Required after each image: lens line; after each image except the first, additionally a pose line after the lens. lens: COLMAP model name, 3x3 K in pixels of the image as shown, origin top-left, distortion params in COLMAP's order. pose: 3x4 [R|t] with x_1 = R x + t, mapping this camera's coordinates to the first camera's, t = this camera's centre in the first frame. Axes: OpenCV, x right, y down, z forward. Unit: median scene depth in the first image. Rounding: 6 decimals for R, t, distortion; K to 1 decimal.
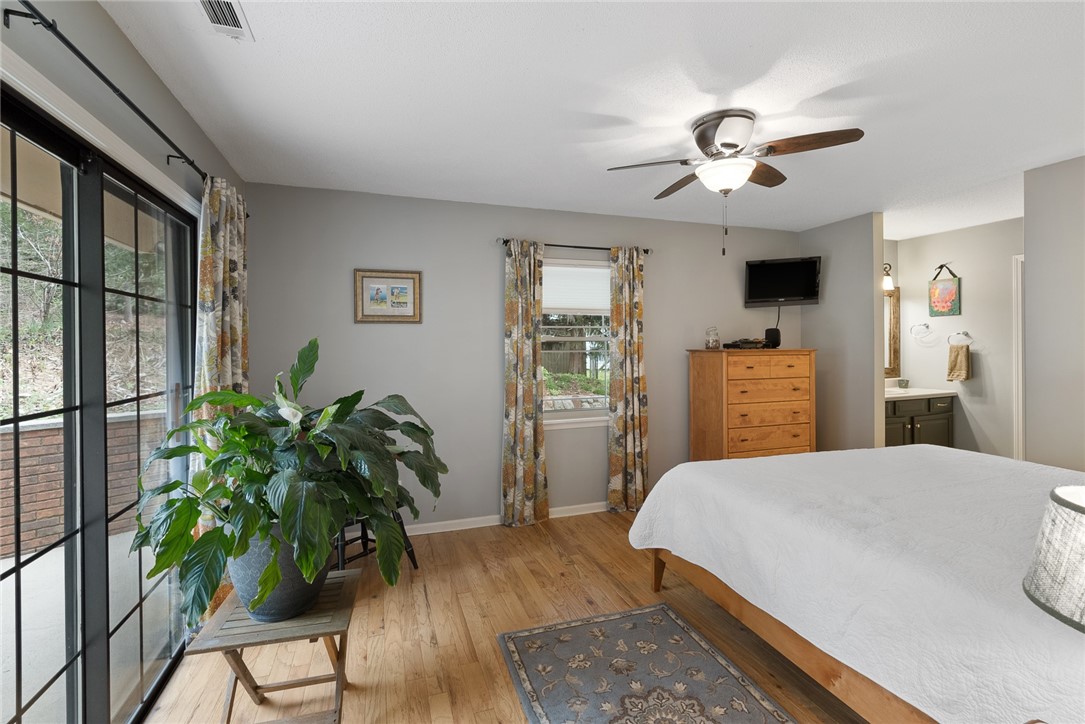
lens RADIAL K [[493.5, 0, 547.2], [0, 493.5, 350.8], [0, 0, 1]] dist [-0.010313, 0.000175]
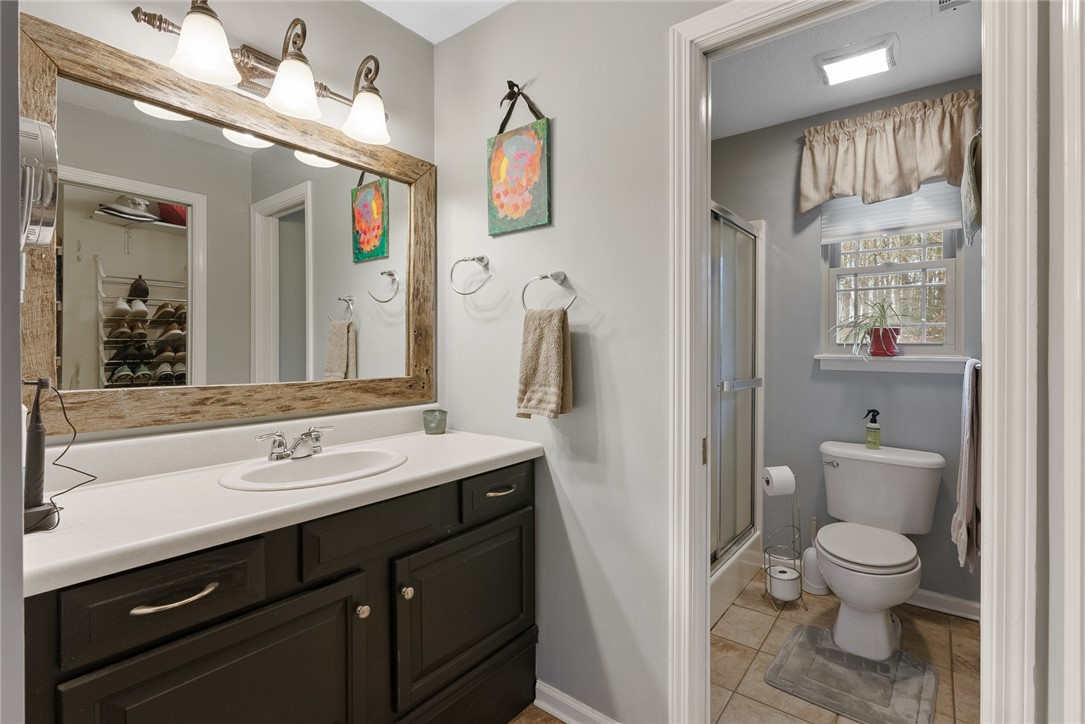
lens RADIAL K [[493.5, 0, 543.0], [0, 493.5, 356.8], [0, 0, 1]] dist [-0.010313, 0.000175]
pose [[0.845642, -0.000435, 0.533751, 0.652608], [-0.002725, 0.999983, 0.005132, 0.018527], [-0.533744, -0.005794, 0.845626, 0.706605]]
